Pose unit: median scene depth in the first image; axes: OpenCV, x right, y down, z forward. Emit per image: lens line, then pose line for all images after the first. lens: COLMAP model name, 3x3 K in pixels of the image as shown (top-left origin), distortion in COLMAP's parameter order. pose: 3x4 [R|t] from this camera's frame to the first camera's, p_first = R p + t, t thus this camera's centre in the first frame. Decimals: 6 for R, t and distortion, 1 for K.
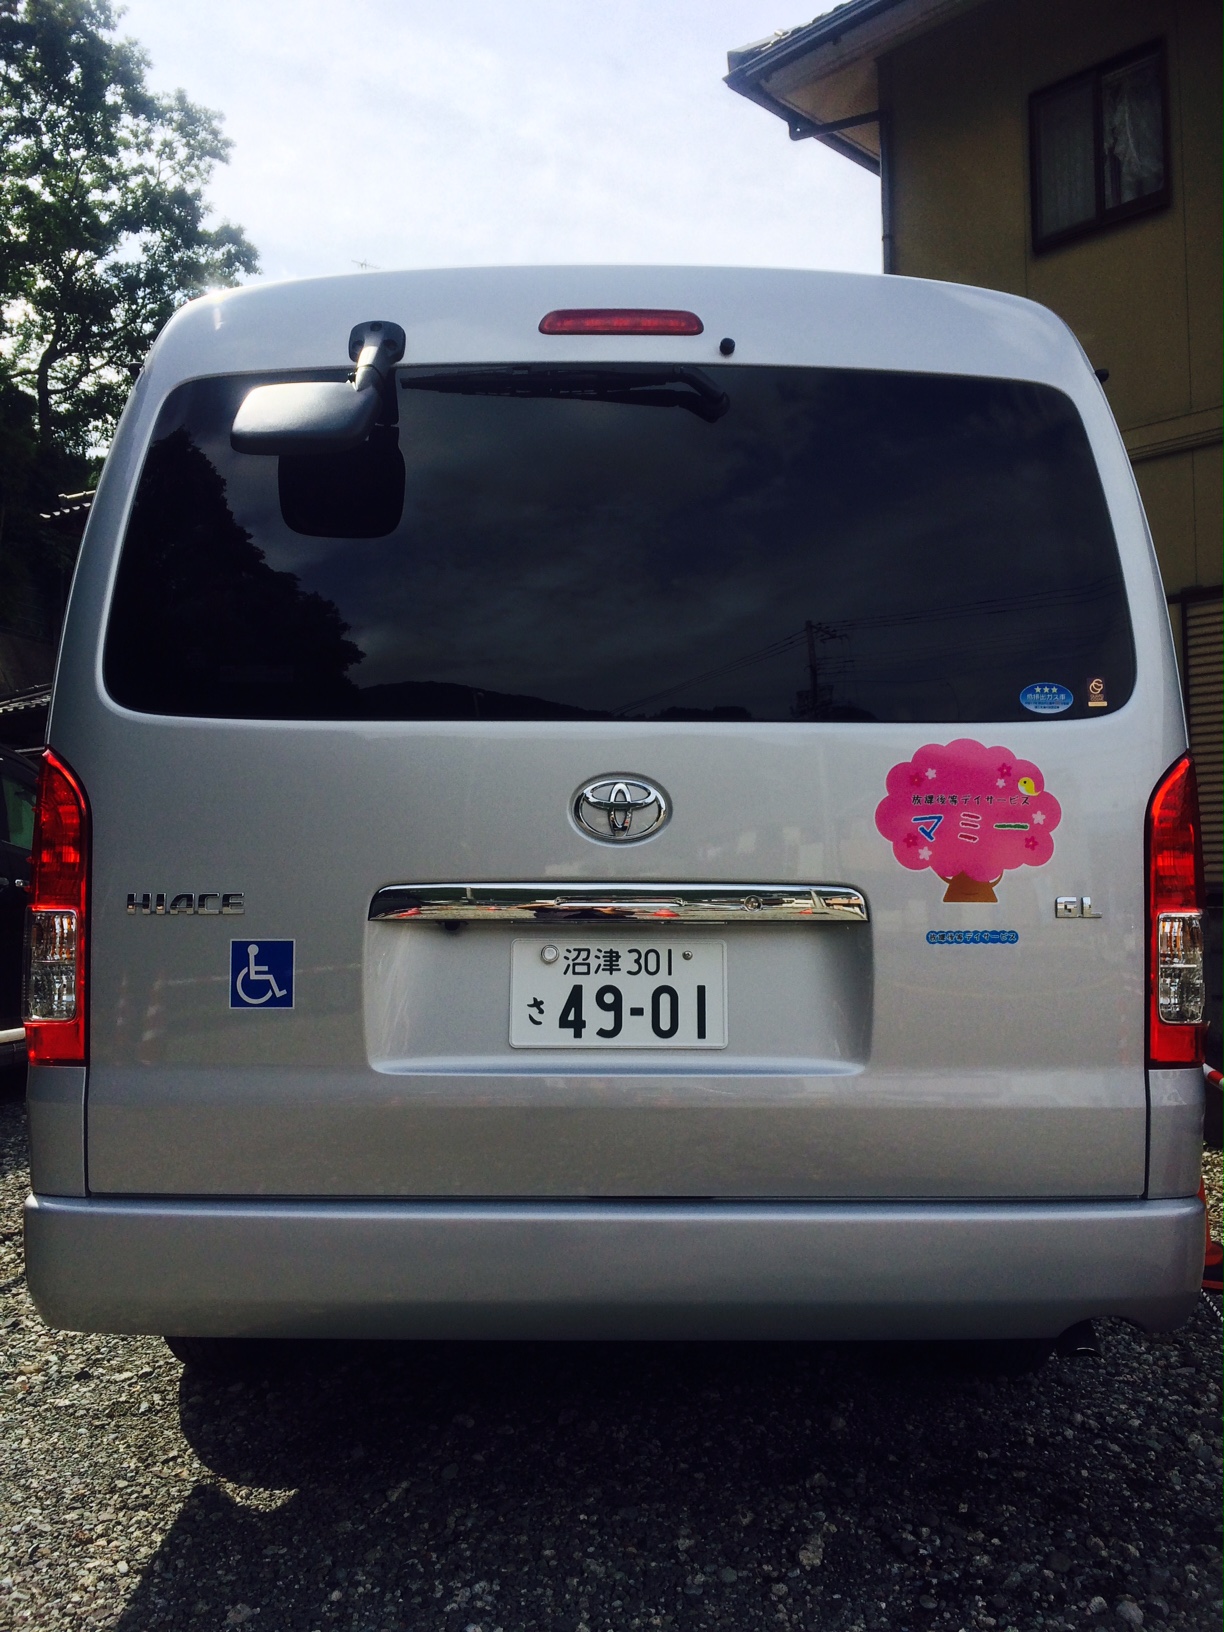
lens RADIAL K [[1438.5, 0, 612.3], [0, 1438.5, 818.2], [0, 0, 1]] dist [0.007776, -0.026378]
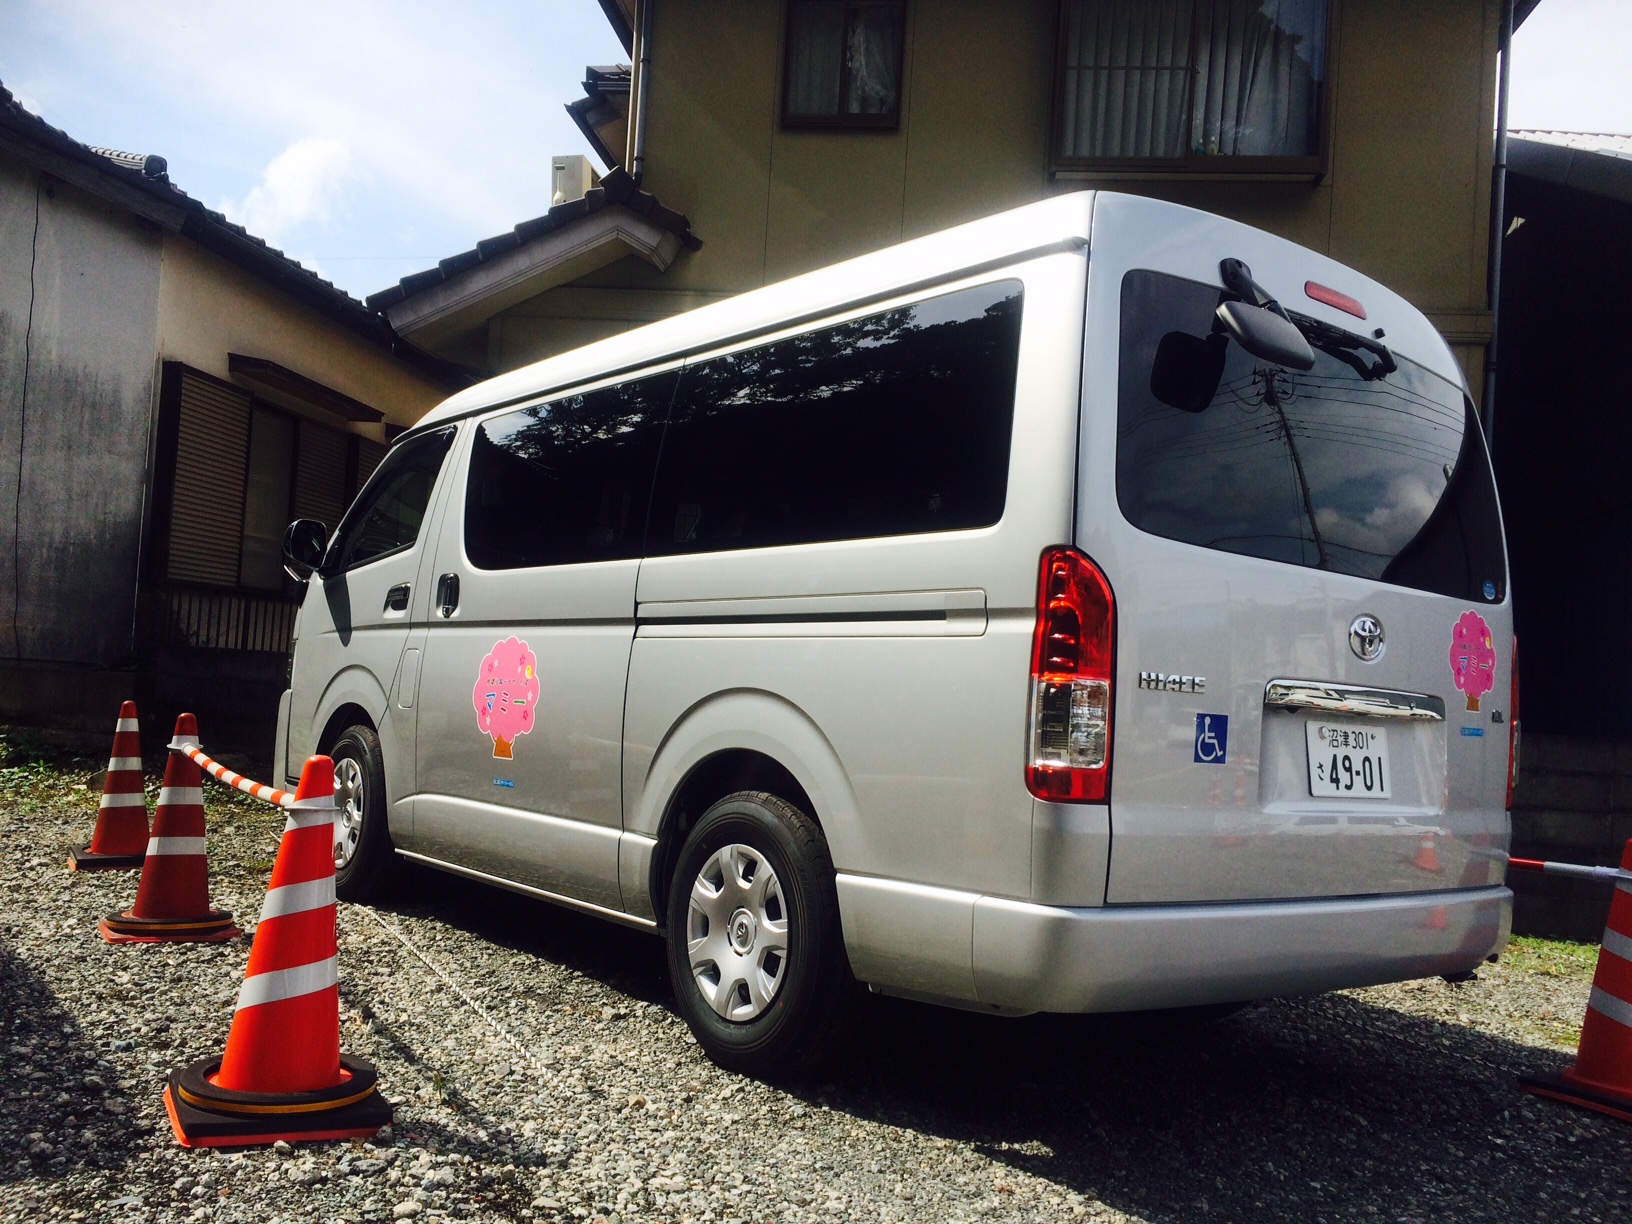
lens RADIAL K [[1438.5, 0, 815.8], [0, 1438.5, 614.8], [0, 0, 1]] dist [0.007776, -0.026378]
pose [[0.772914, 0.093081, 0.627646, -1.390401], [-0.107687, 0.994075, -0.014812, 0.052315], [-0.625306, -0.056141, 0.778358, 0.183628]]
